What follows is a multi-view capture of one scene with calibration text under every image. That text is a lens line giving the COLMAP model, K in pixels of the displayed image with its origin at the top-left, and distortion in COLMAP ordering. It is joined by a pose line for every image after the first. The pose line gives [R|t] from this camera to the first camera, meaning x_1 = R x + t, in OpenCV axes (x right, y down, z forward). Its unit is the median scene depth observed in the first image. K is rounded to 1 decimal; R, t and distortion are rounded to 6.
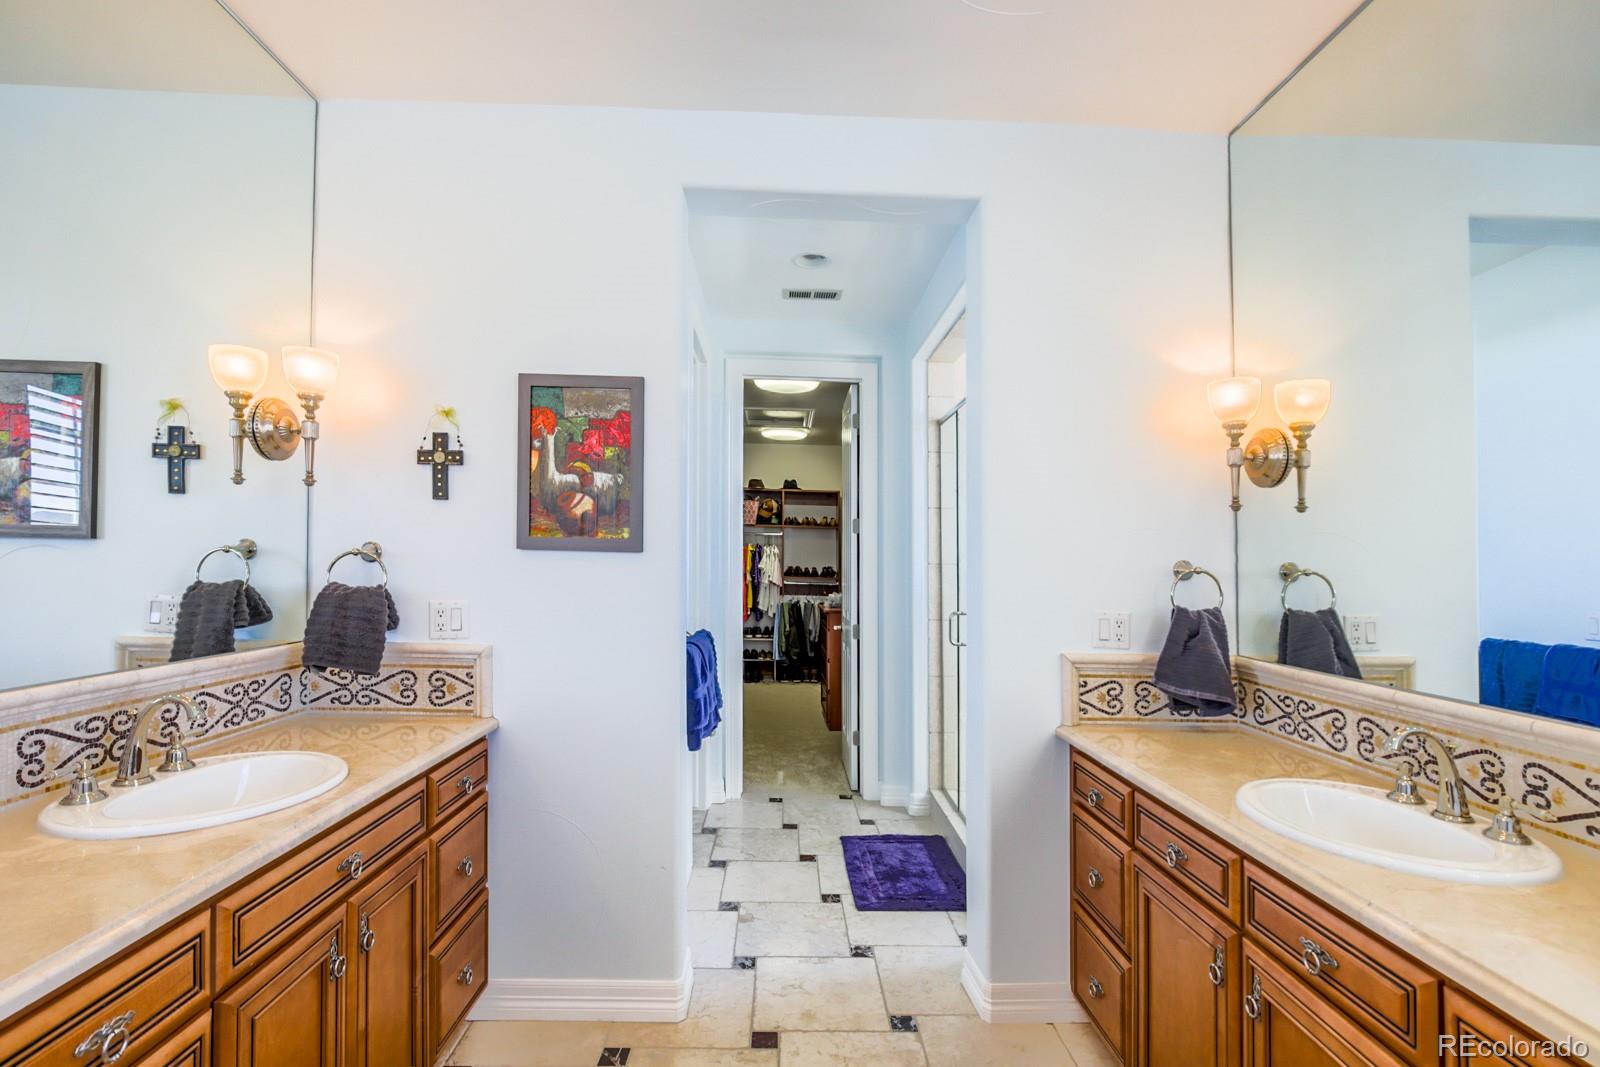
lens RADIAL K [[755.5, 0, 800.0], [0, 755.5, 533.5], [0, 0, 1]] dist [-0.005830, -0.000152]
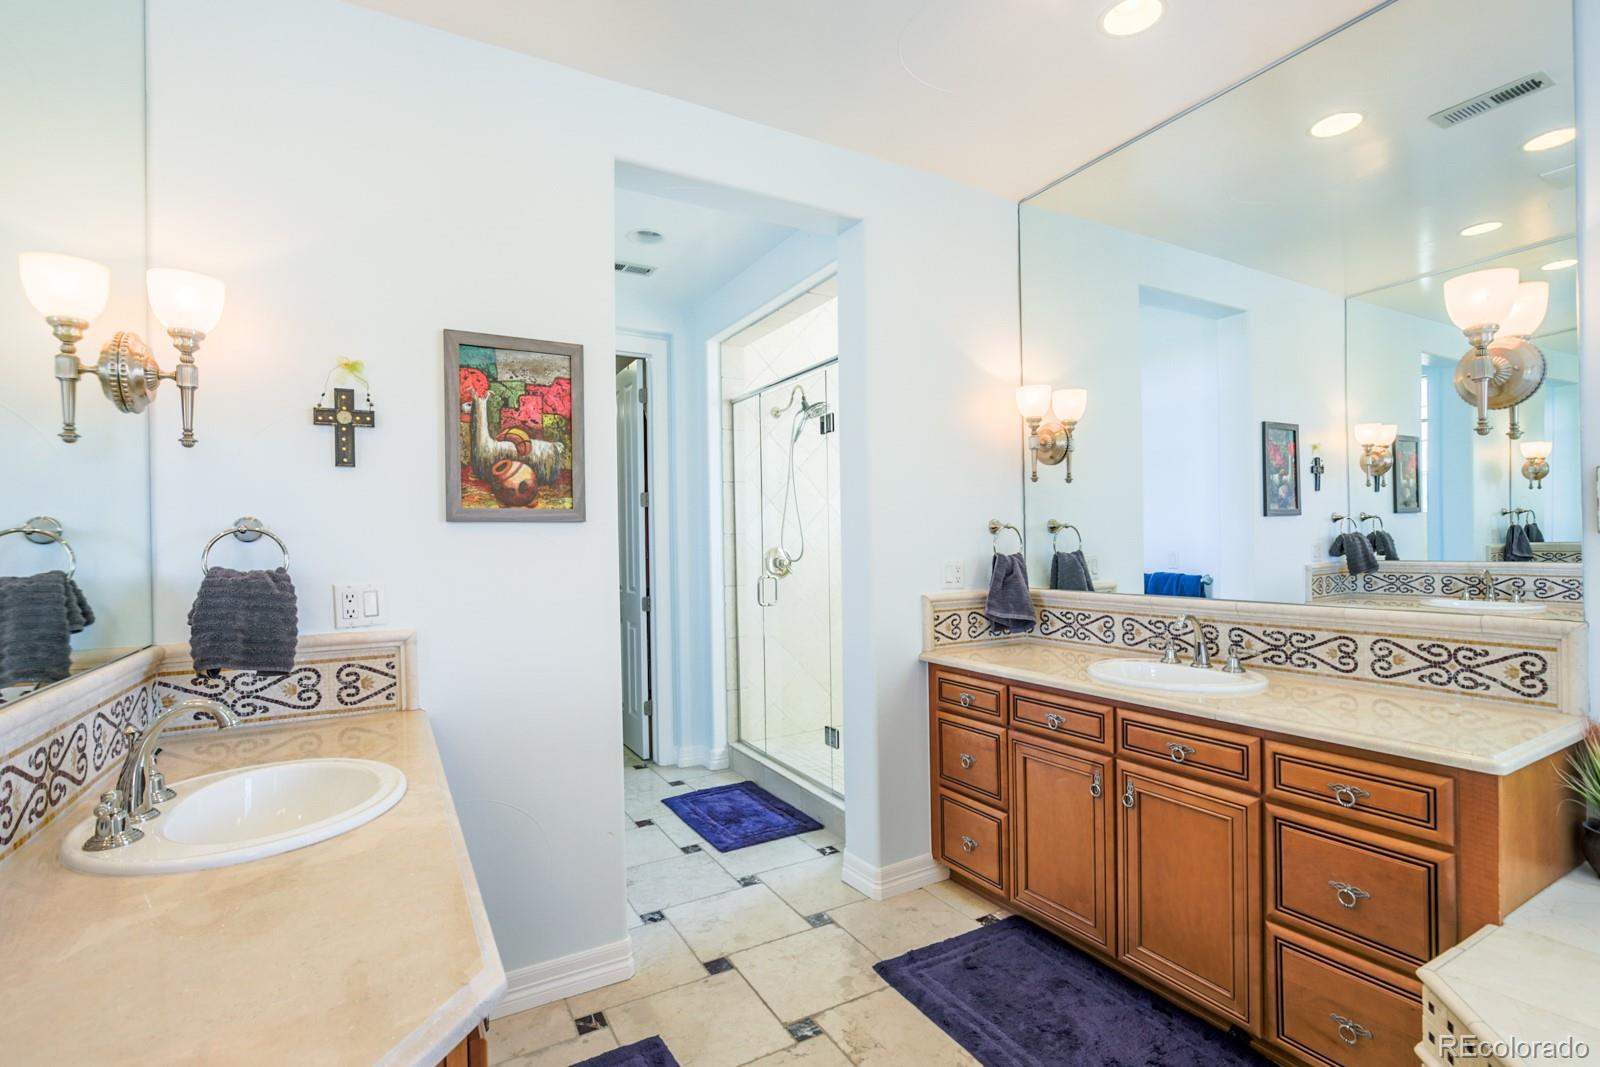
lens RADIAL K [[760.0, 0, 840.3], [0, 760.0, 528.1], [0, 0, 1]] dist [-0.000125, 0.000329]
pose [[0.870491, -0.027685, 0.491406, -0.410901], [0.016967, 0.999511, 0.026255, 0.012026], [-0.491892, -0.014517, 0.870535, -0.036066]]
